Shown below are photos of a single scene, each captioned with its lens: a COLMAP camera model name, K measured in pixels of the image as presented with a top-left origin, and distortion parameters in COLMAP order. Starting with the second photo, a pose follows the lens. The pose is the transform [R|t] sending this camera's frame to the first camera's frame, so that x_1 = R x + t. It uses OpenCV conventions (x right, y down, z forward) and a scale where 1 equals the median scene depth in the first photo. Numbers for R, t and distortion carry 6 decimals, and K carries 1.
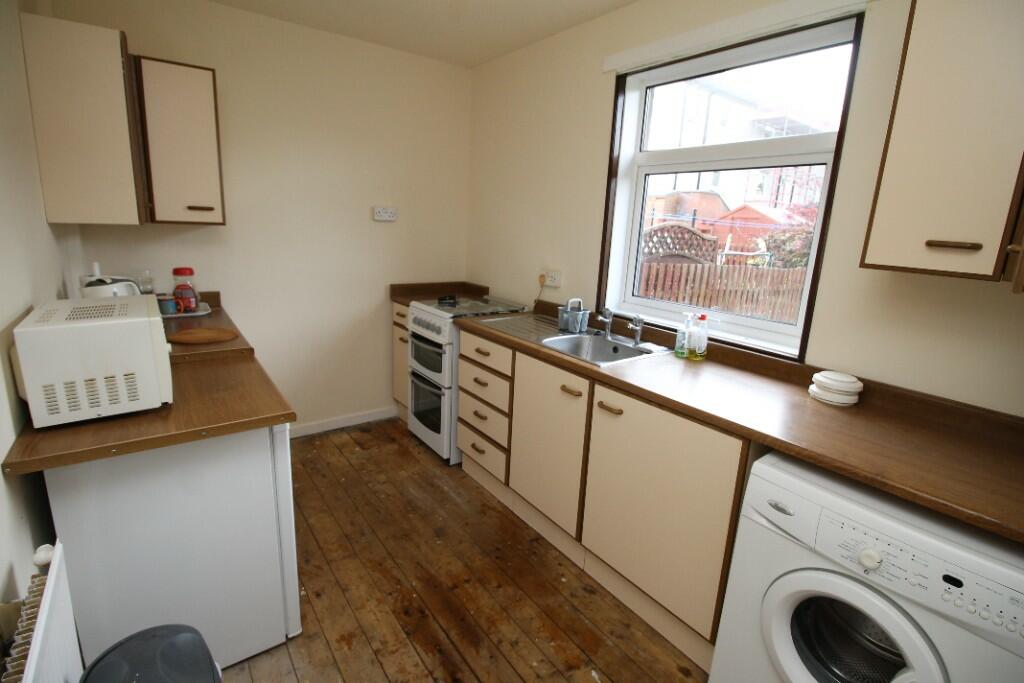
lens RADIAL K [[478.0, 0, 511.4], [0, 478.0, 331.4], [0, 0, 1]] dist [0.002080, -0.018067]
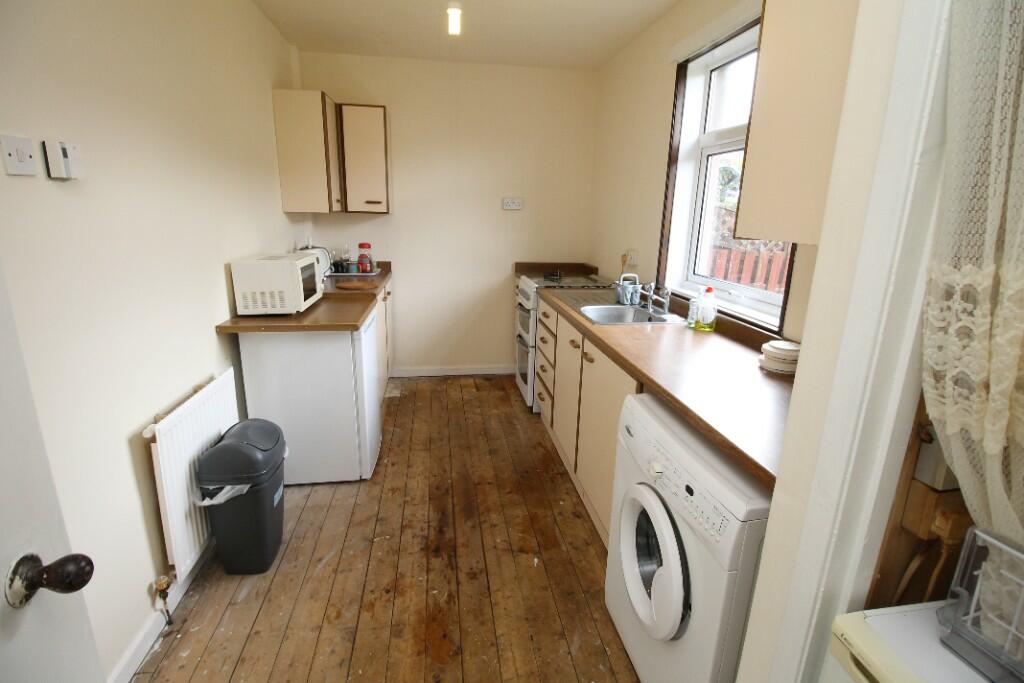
lens RADIAL K [[478.0, 0, 511.4], [0, 478.0, 331.4], [0, 0, 1]] dist [0.002080, -0.018067]
pose [[0.882156, 0.090066, -0.462265, 0.441909], [-0.087301, 0.995805, 0.027420, 0.061328], [0.462795, 0.016167, 0.886318, -0.107292]]
